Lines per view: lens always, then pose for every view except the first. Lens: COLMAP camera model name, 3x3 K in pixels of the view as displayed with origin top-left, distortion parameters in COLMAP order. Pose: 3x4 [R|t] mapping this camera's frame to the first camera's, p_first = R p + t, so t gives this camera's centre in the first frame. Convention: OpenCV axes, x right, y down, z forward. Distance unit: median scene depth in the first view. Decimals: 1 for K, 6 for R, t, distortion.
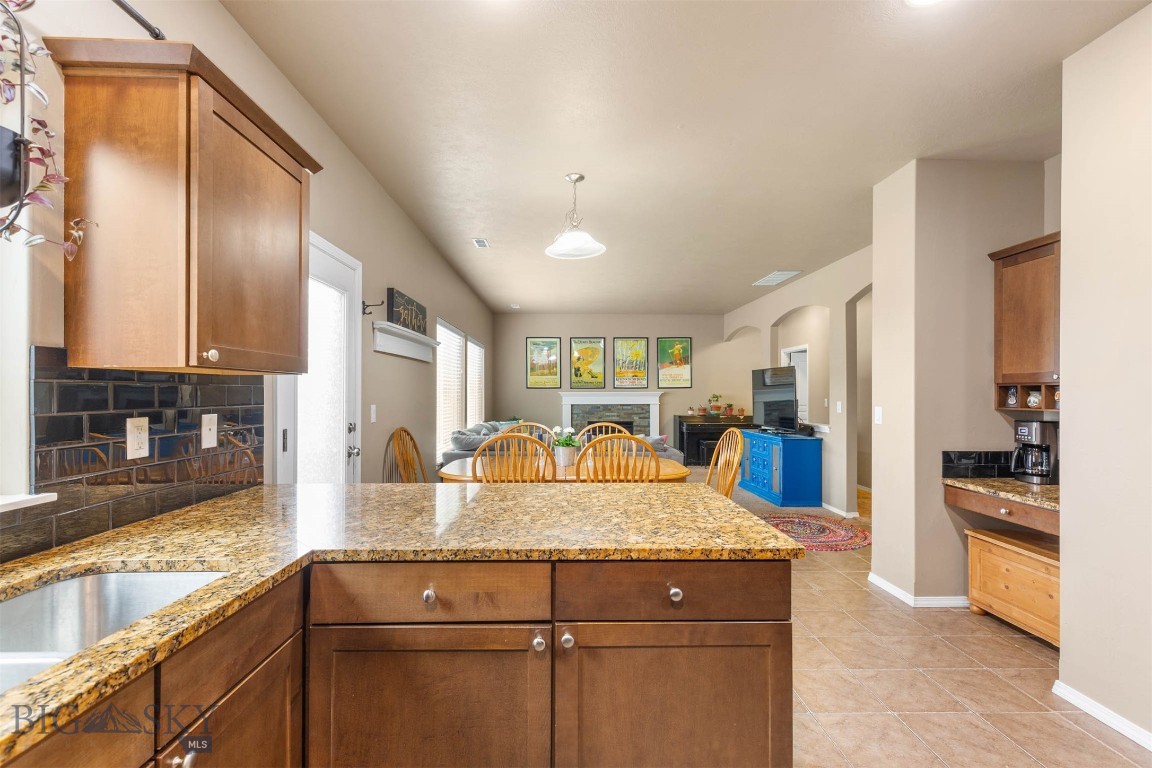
lens RADIAL K [[511.8, 0, 576.0], [0, 511.8, 384.0], [0, 0, 1]] dist [0.000309, 0.000350]
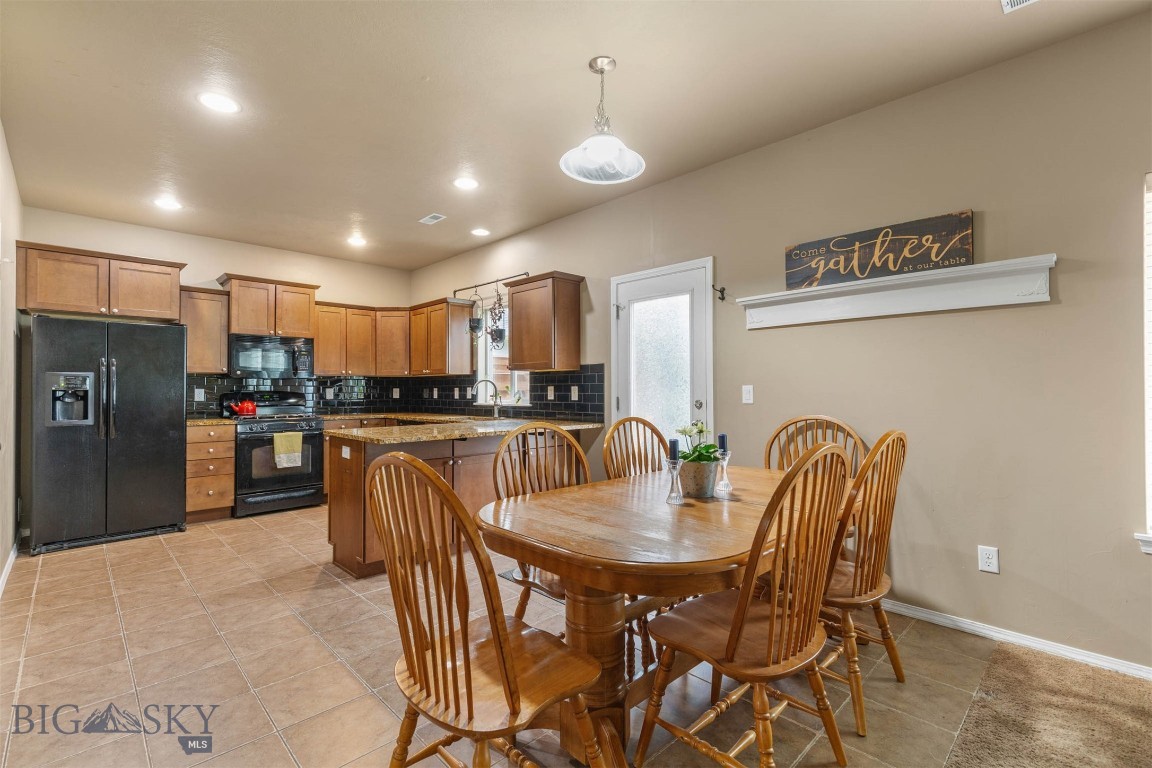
lens RADIAL K [[521.3, 0, 576.0], [0, 521.3, 384.0], [0, 0, 1]] dist [0.002130, 0.000311]
pose [[-0.738045, -0.008606, -0.674696, 0.915111], [0.011716, 0.999604, -0.025567, 0.106822], [0.674649, -0.026774, -0.737652, 2.724088]]
